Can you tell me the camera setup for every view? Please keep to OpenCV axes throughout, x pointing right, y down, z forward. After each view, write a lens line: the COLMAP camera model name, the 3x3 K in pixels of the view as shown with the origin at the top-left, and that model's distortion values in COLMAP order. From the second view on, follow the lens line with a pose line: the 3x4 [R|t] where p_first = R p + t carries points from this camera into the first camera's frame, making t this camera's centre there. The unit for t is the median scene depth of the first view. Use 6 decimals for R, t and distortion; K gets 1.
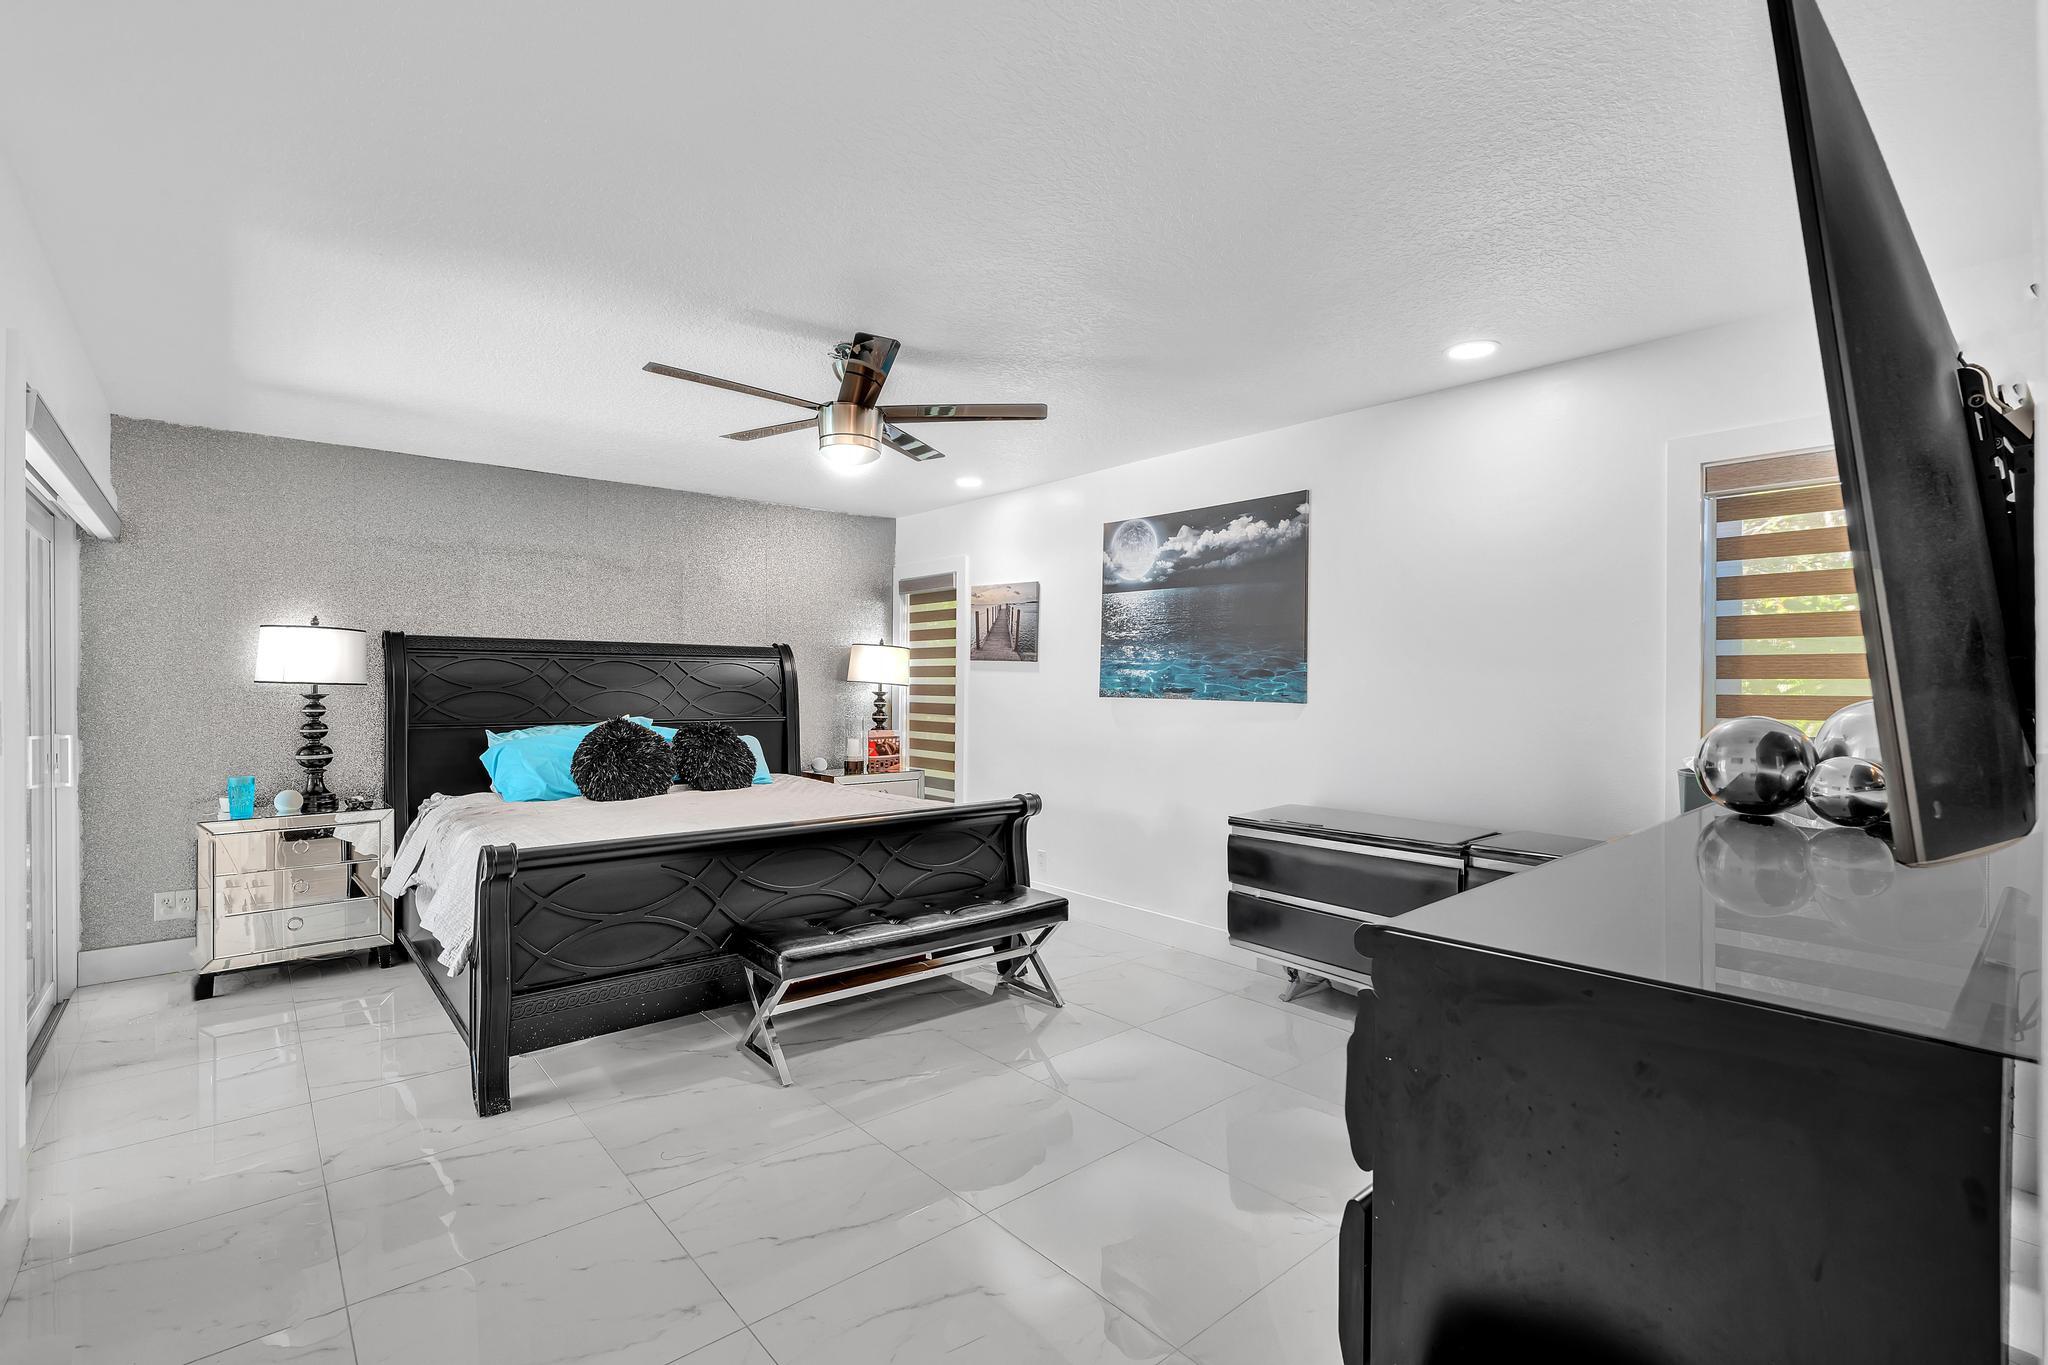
lens RADIAL K [[919.6, 0, 1020.2], [0, 919.6, 682.7], [0, 0, 1]] dist [-0.003782, 0.001230]
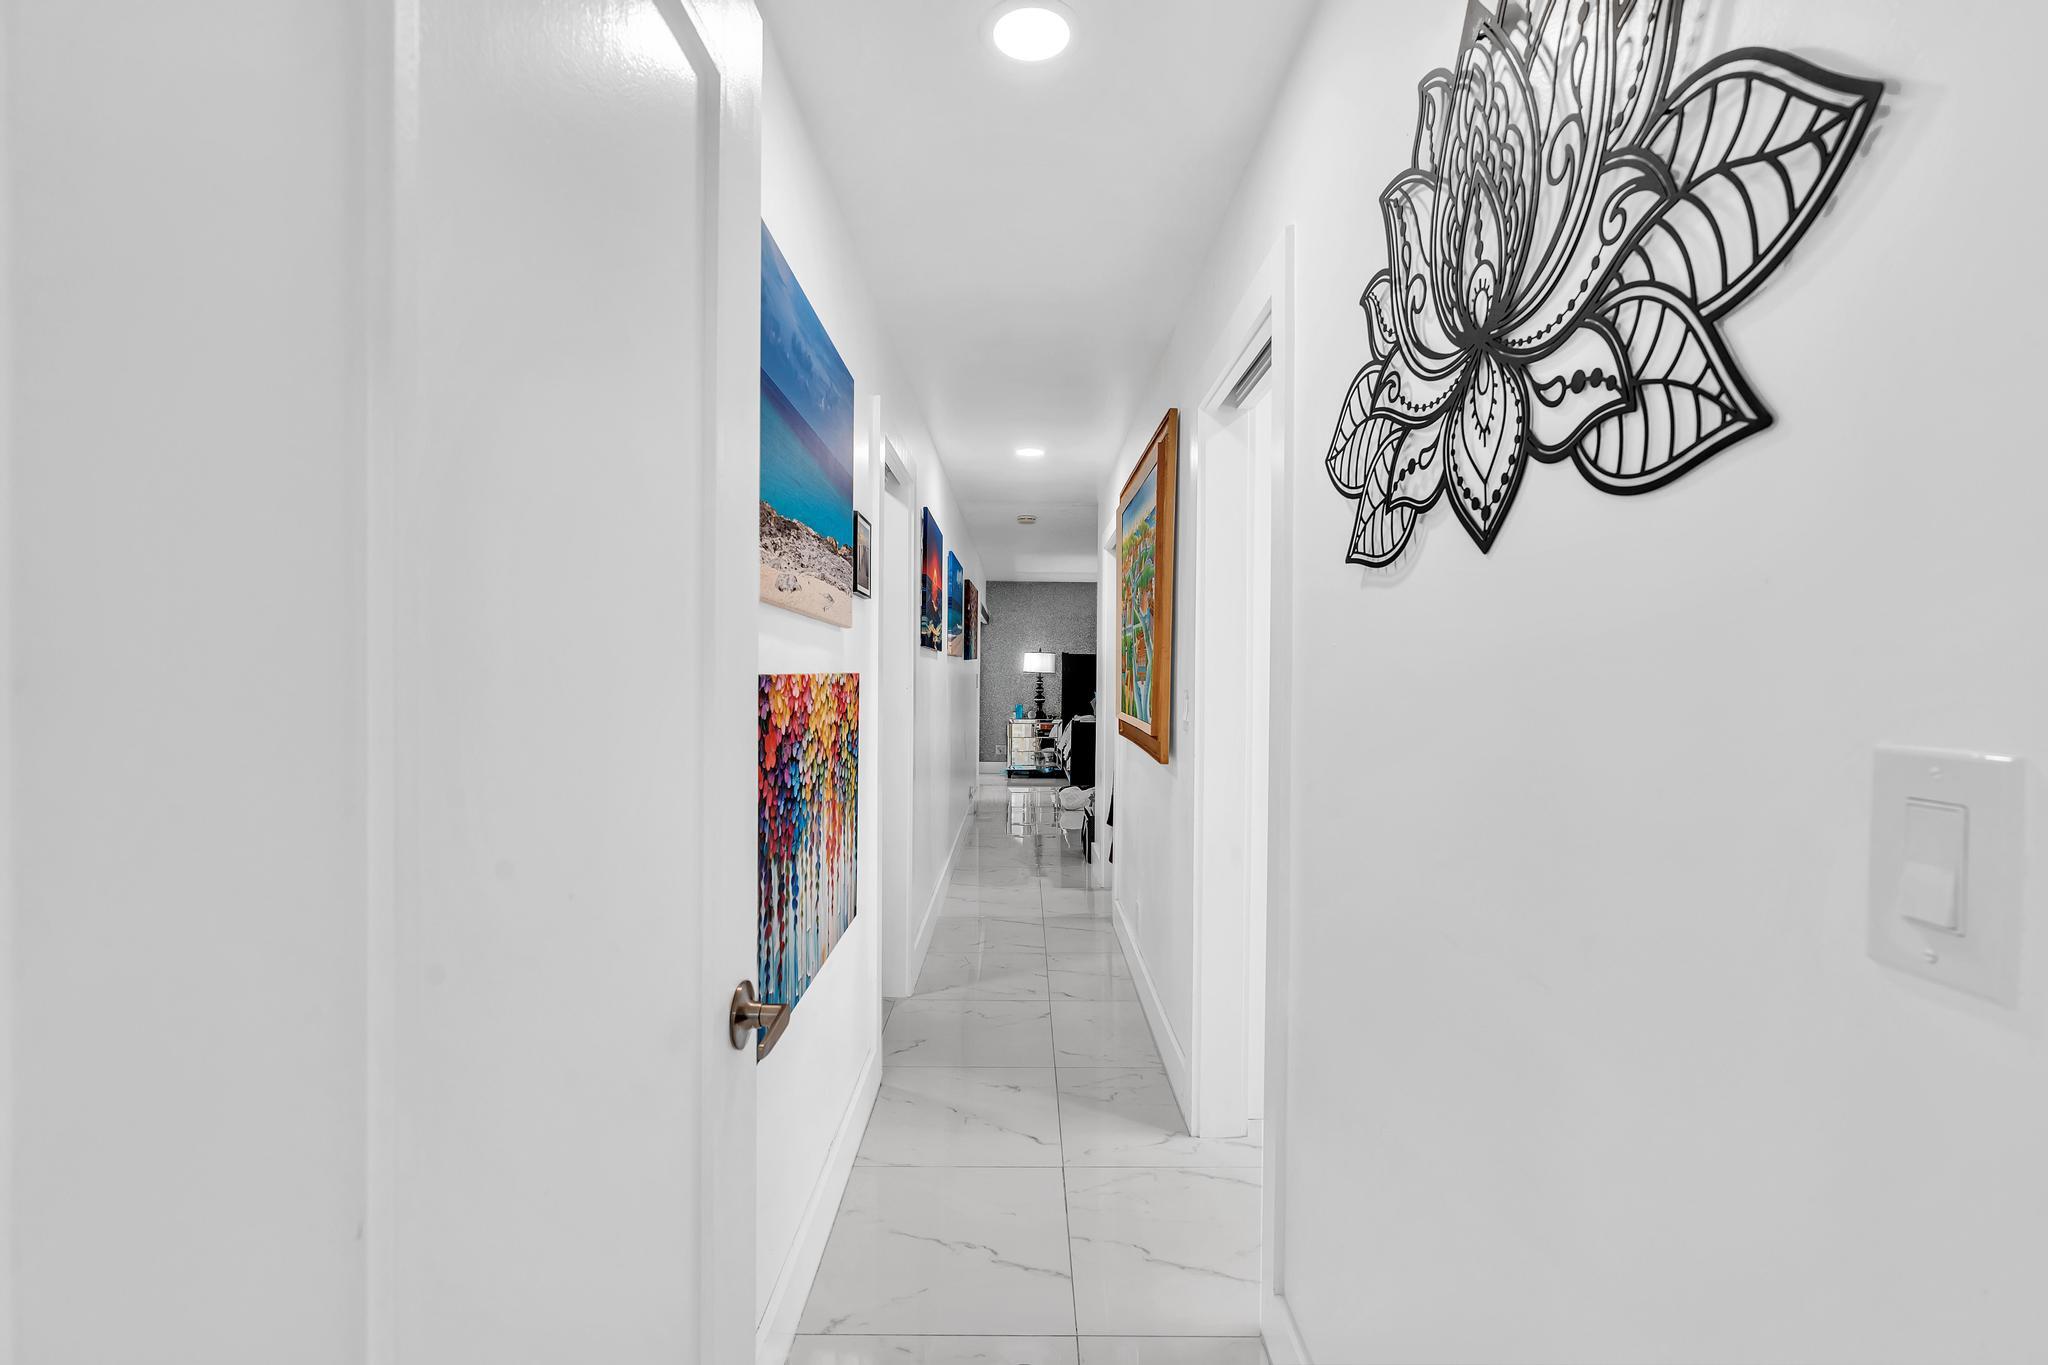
lens RADIAL K [[919.6, 0, 1024.1], [0, 919.6, 685.0], [0, 0, 1]] dist [-0.003782, 0.001230]
pose [[0.791033, 0.002093, -0.611770, 0.825917], [-0.002274, 0.999997, 0.000481, 0.036795], [0.611769, 0.001011, 0.791036, -1.137039]]
